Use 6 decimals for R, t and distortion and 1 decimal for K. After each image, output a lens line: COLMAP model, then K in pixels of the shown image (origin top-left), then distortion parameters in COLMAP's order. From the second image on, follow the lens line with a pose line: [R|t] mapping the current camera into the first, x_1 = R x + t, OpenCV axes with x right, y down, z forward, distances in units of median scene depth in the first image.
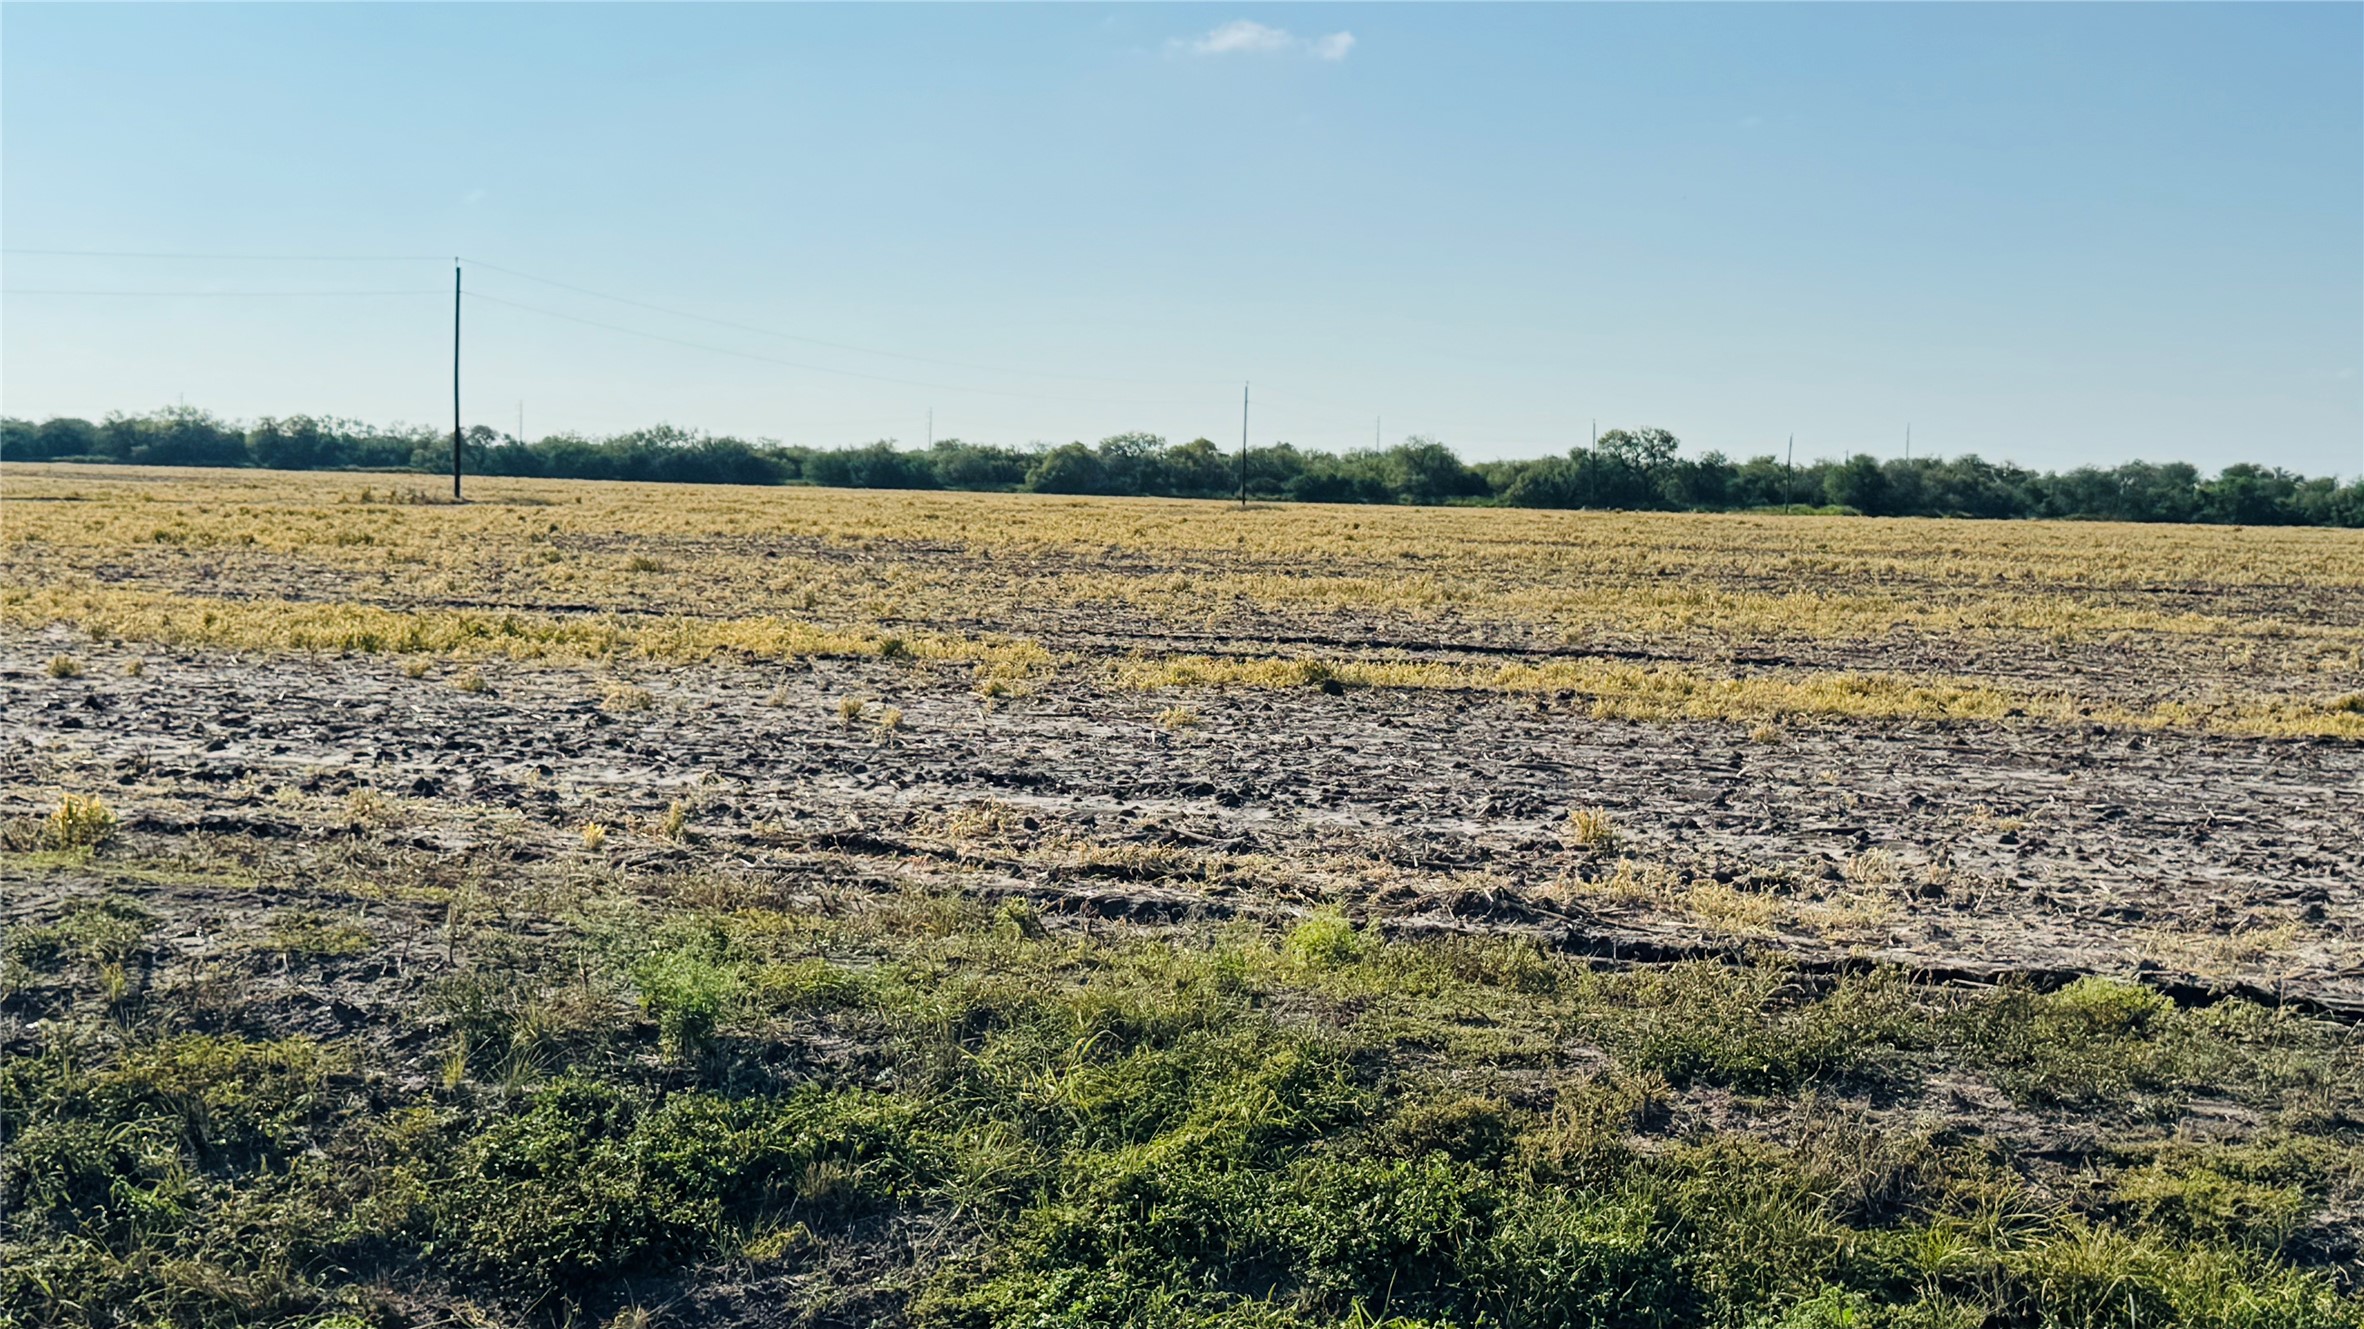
lens RADIAL K [[3124.7, 0, 1170.8], [0, 3124.7, 664.1], [0, 0, 1]] dist [0.091269, 0.000000]
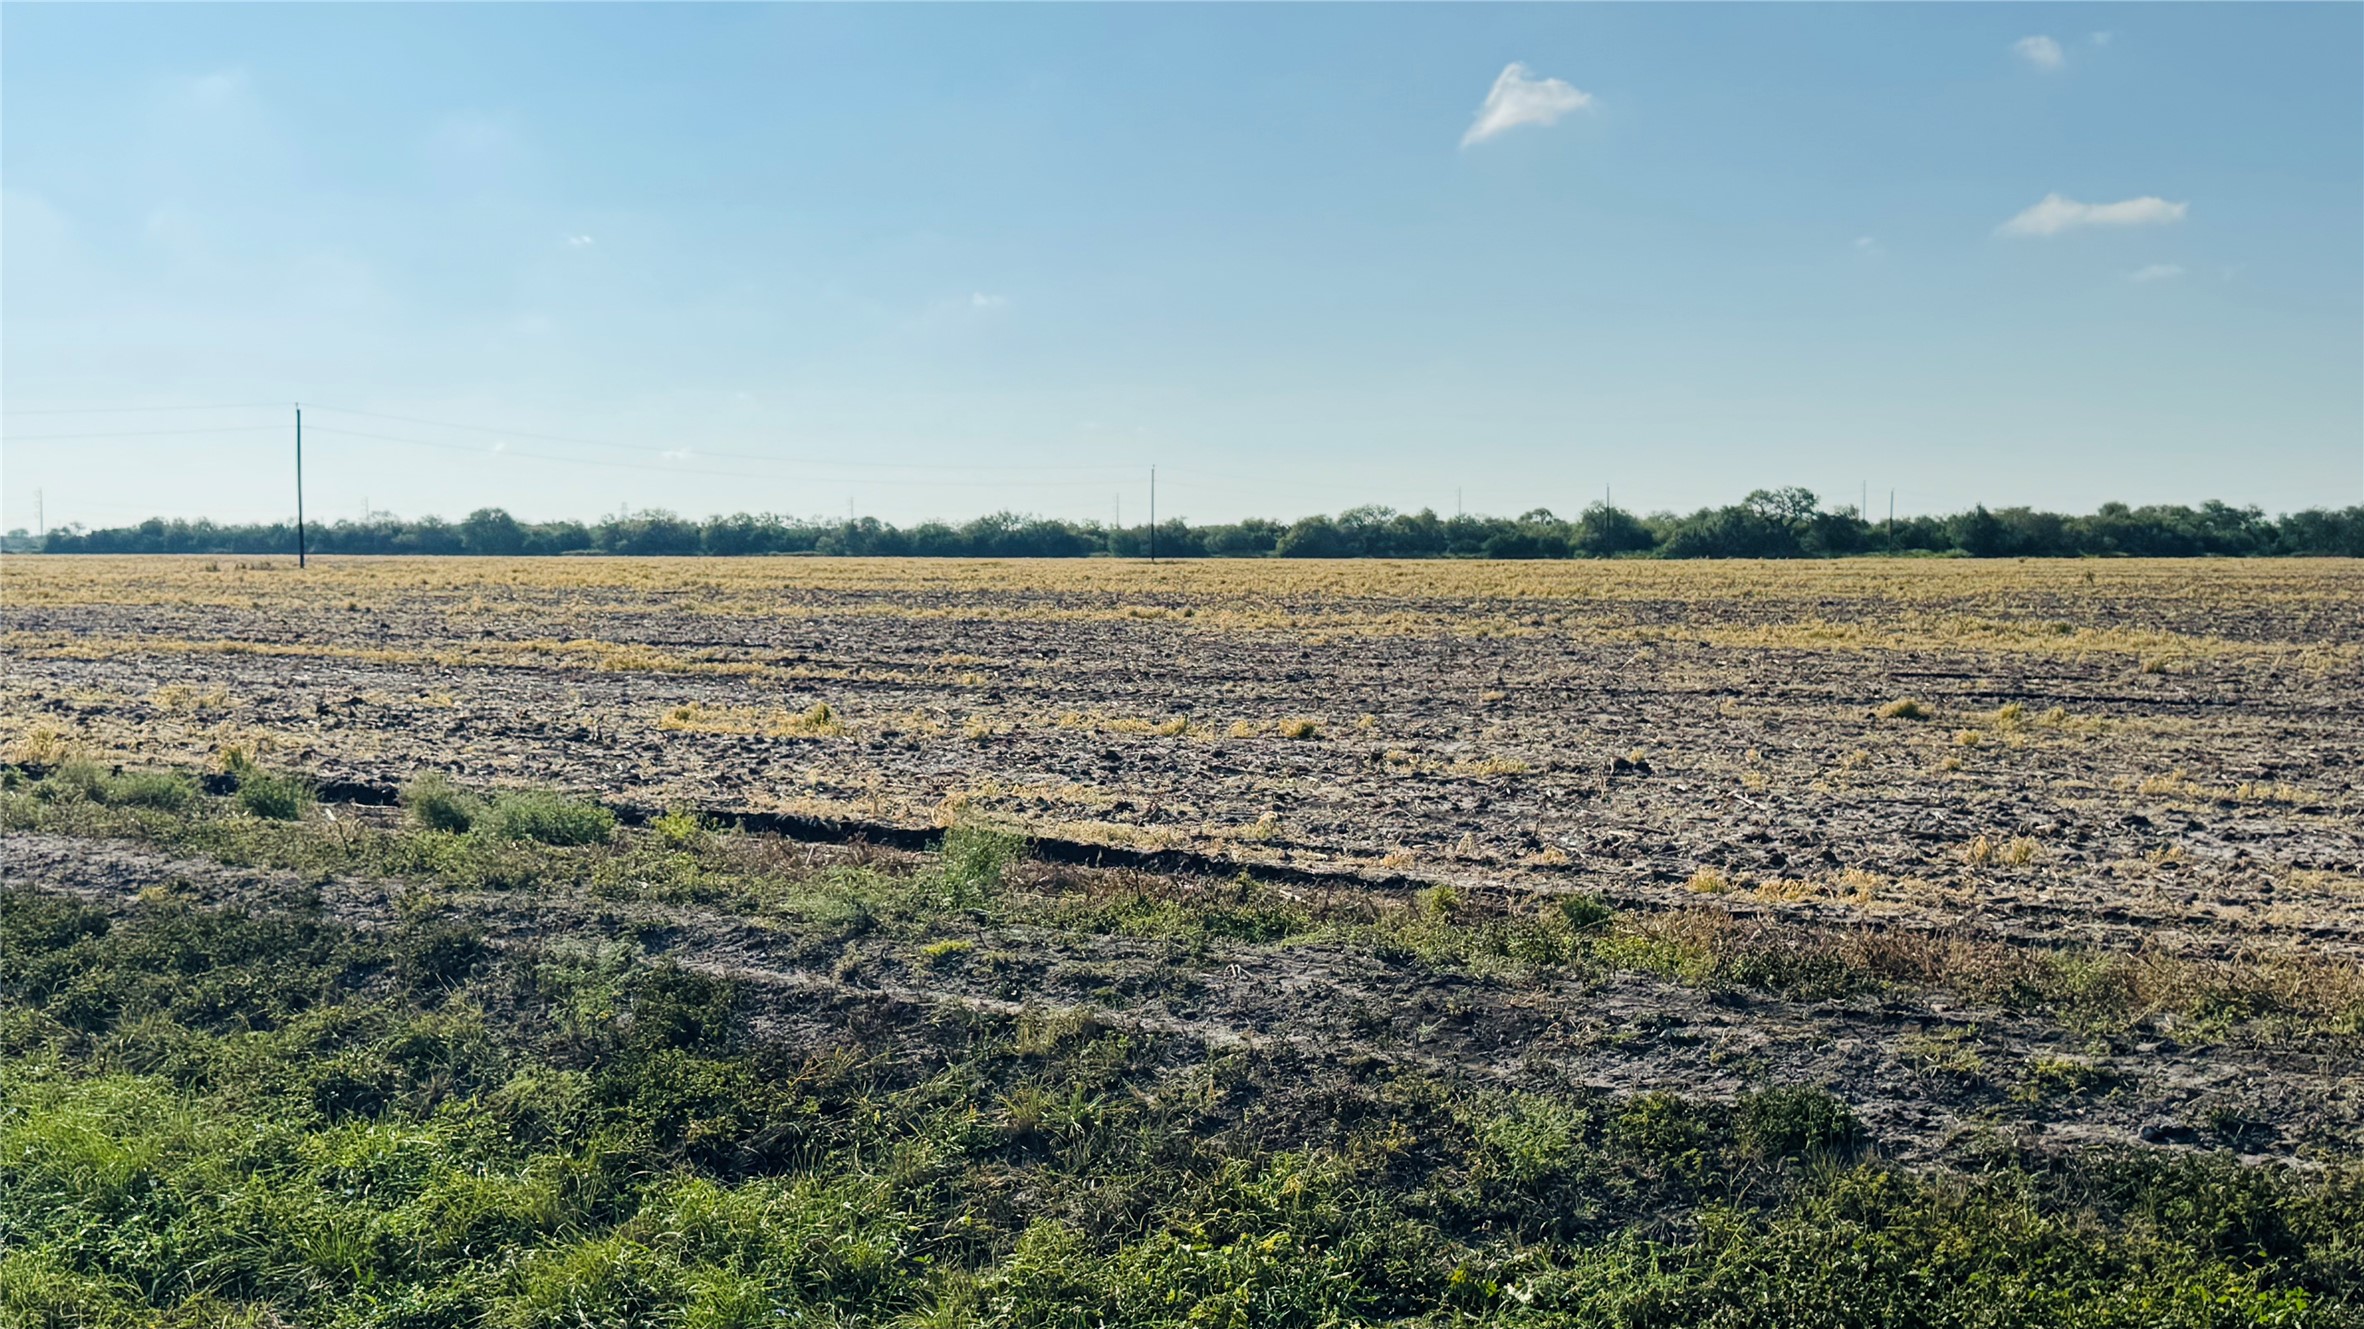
lens RADIAL K [[2986.4, 0, 1186.1], [0, 2986.4, 661.3], [0, 0, 1]] dist [0.021796, 0.000000]
pose [[0.971243, -0.020000, -0.237251, 0.184914], [0.014436, 0.999579, -0.025166, 0.008471], [0.237654, 0.021018, 0.971122, -0.051031]]
